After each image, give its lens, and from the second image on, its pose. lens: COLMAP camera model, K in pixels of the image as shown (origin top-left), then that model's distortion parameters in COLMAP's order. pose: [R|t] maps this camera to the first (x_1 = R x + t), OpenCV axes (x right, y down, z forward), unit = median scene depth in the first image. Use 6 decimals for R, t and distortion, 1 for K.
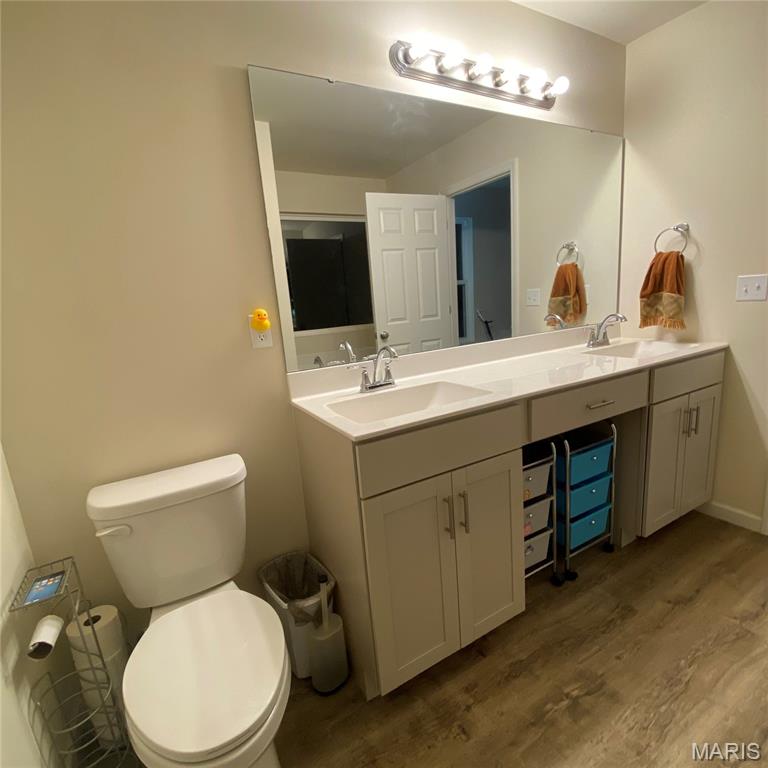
lens RADIAL K [[401.1, 0, 400.3], [0, 401.1, 398.8], [0, 0, 1]] dist [0.028947, -0.026997]
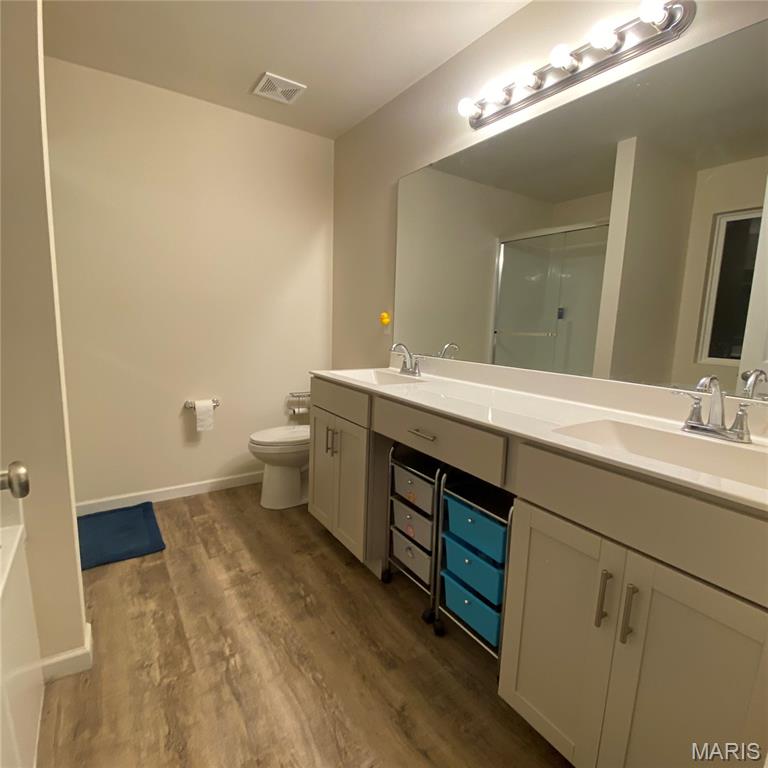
lens RADIAL K [[413.5, 0, 384.0], [0, 413.5, 384.0], [0, 0, 1]] dist [0.025899, -0.024601]
pose [[0.062181, 0.233760, -0.970304, 1.668502], [-0.248387, 0.945222, 0.211799, -0.340662], [0.966663, 0.227841, 0.116838, 0.916961]]
